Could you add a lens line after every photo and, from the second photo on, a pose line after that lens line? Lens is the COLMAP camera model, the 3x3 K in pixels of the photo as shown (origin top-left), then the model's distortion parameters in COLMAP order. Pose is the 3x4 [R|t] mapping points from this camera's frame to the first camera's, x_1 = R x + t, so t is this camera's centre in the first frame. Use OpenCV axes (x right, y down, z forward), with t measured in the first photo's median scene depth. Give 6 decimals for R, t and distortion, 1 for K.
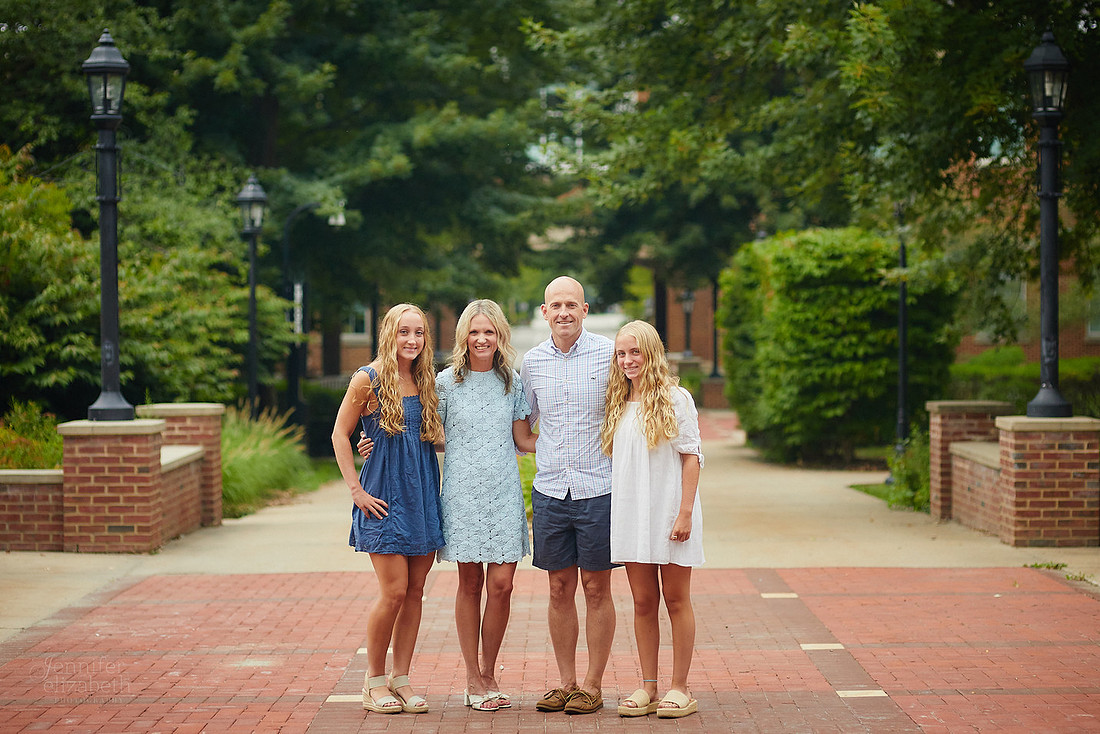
lens RADIAL K [[2906.7, 0, 550.0], [0, 2906.7, 367.0], [0, 0, 1]] dist [-0.047374, 0.652910]
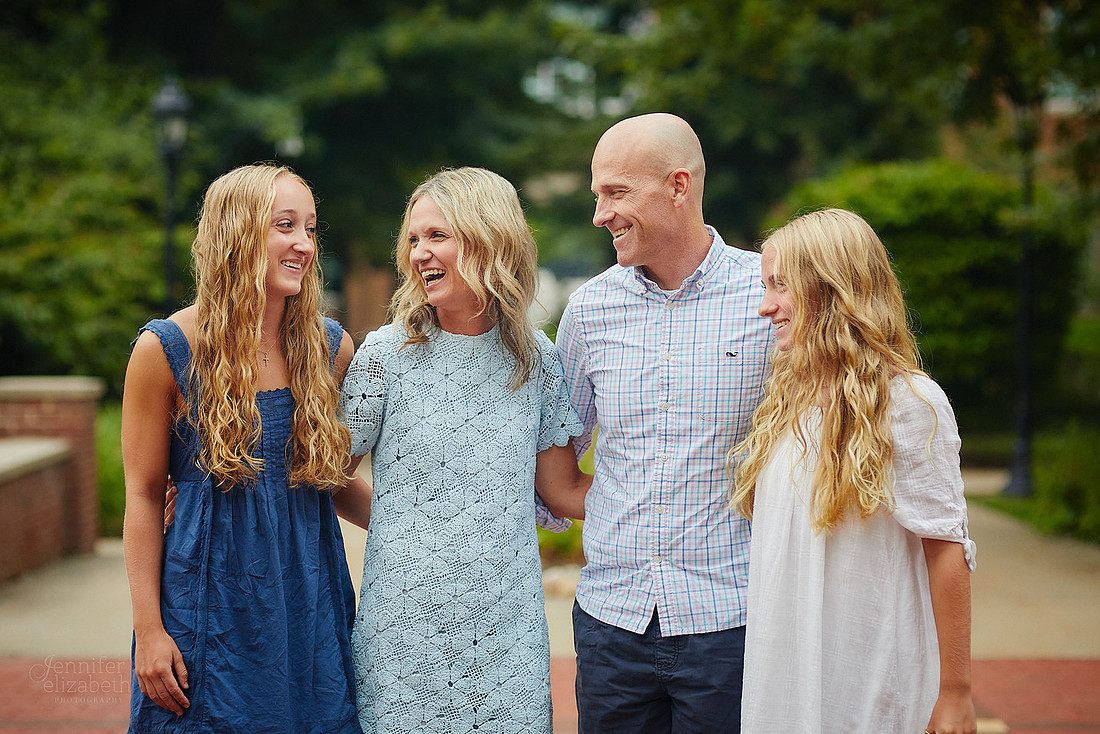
lens RADIAL K [[2953.9, 0, 494.1], [0, 2953.9, 382.1], [0, 0, 1]] dist [0.001069, -0.580111]
pose [[0.999813, 0.010878, -0.015964, -0.005124], [-0.010621, 0.999814, 0.016073, 0.000178], [0.016136, -0.015900, 0.999743, 0.245593]]
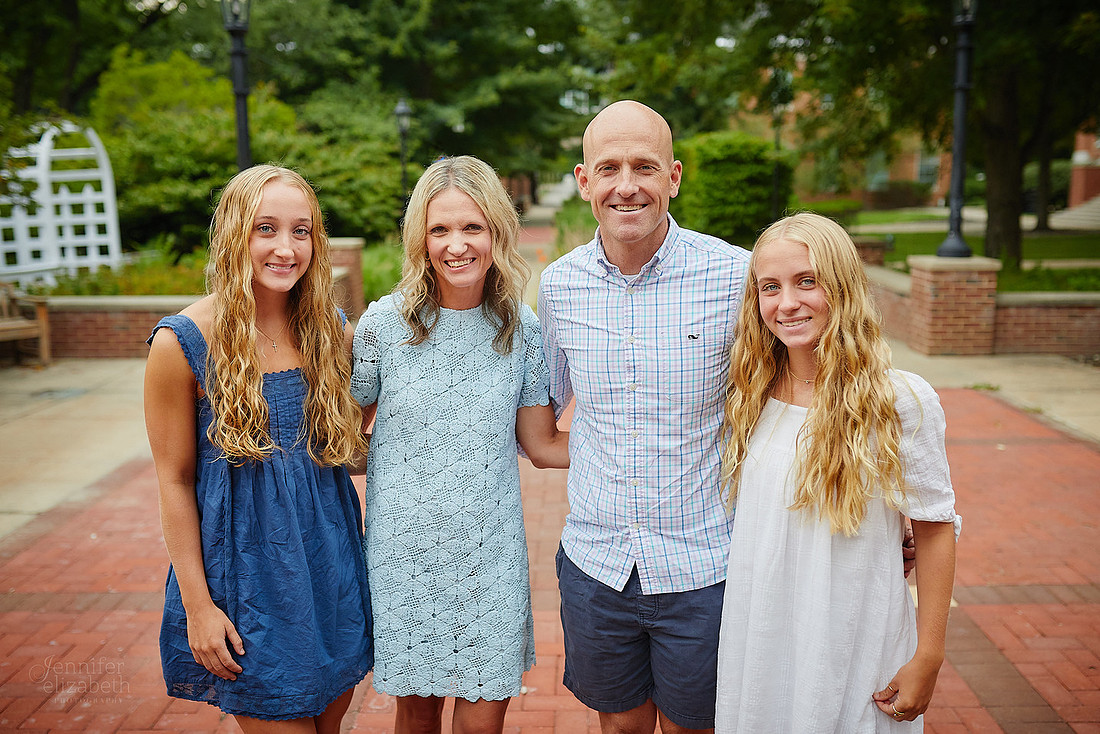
lens RADIAL K [[1112.6, 0, 550.0], [0, 1112.6, 367.0], [0, 0, 1]] dist [-0.028645, 0.001817]
pose [[0.999818, 0.000436, -0.019061, -0.001503], [0.002416, 0.988786, 0.149321, -0.006846], [0.018912, -0.149340, 0.988605, 0.345469]]
